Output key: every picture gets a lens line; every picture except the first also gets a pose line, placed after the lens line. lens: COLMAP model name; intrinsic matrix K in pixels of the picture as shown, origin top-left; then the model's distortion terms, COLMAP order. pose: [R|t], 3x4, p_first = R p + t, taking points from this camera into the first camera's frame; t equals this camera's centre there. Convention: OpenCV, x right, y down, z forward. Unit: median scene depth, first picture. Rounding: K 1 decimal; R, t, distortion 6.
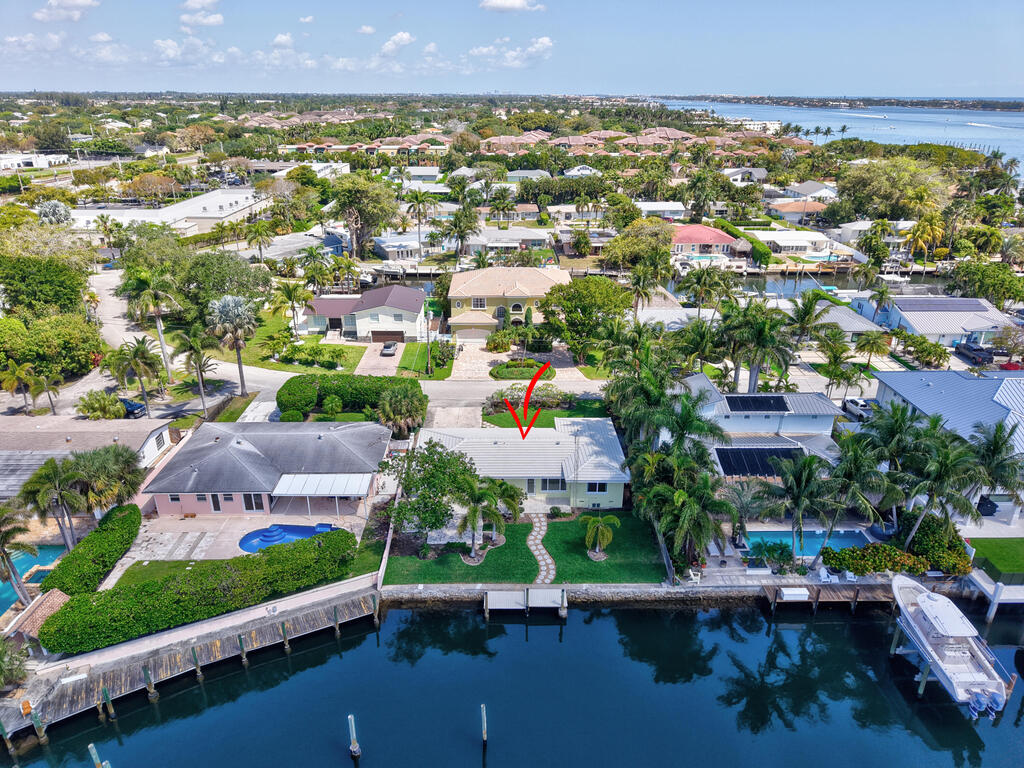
lens RADIAL K [[689.0, 0, 509.0], [0, 689.0, 375.8], [0, 0, 1]] dist [0.008547, -0.006697]
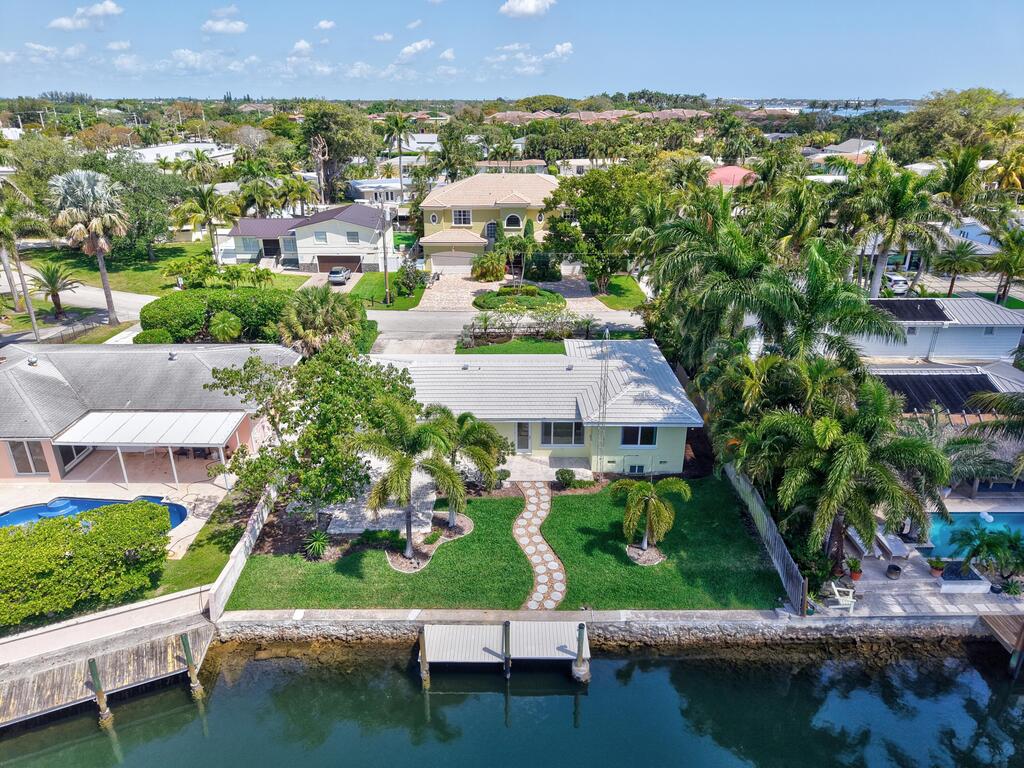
lens RADIAL K [[692.5, 0, 512.0], [0, 692.5, 376.2], [0, 0, 1]] dist [-0.011778, 0.013144]
pose [[0.999954, 0.001899, -0.009397, 0.028230], [-0.001977, 0.999964, -0.008307, 0.116049], [0.009381, 0.008325, 0.999921, 0.424136]]
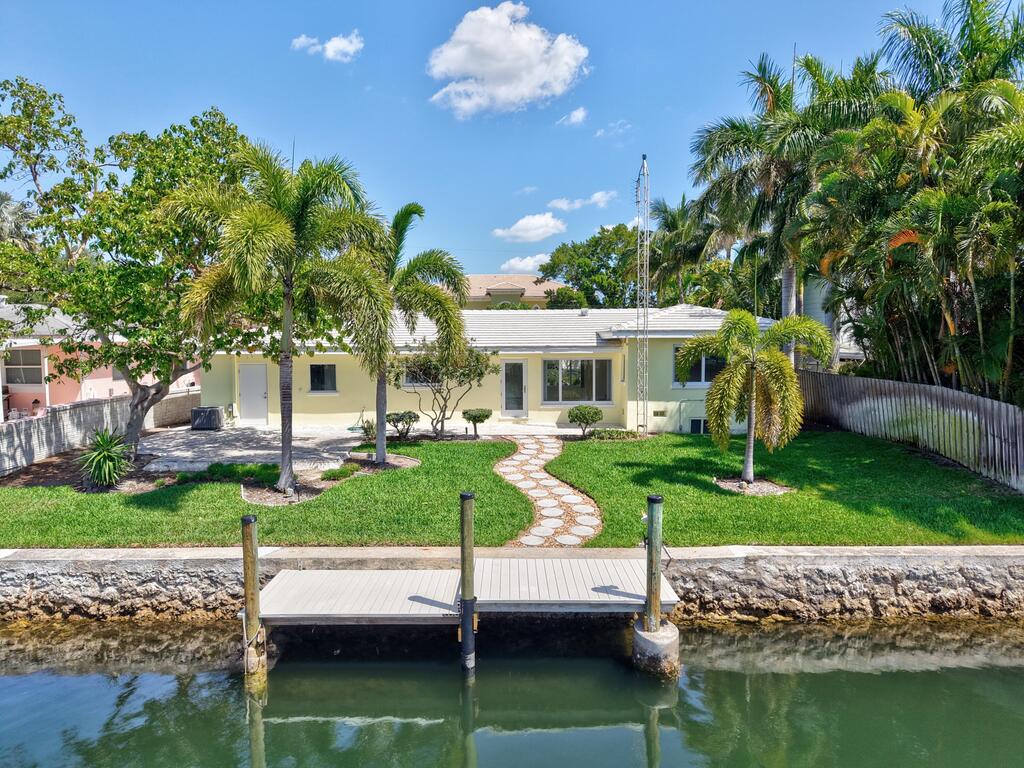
lens RADIAL K [[689.0, 0, 511.6], [0, 689.0, 392.4], [0, 0, 1]] dist [0.008547, -0.006697]
pose [[0.999970, -0.005117, -0.005824, 0.033139], [0.002992, 0.947777, -0.318920, 0.281755], [0.007152, 0.318893, 0.947764, 0.665301]]
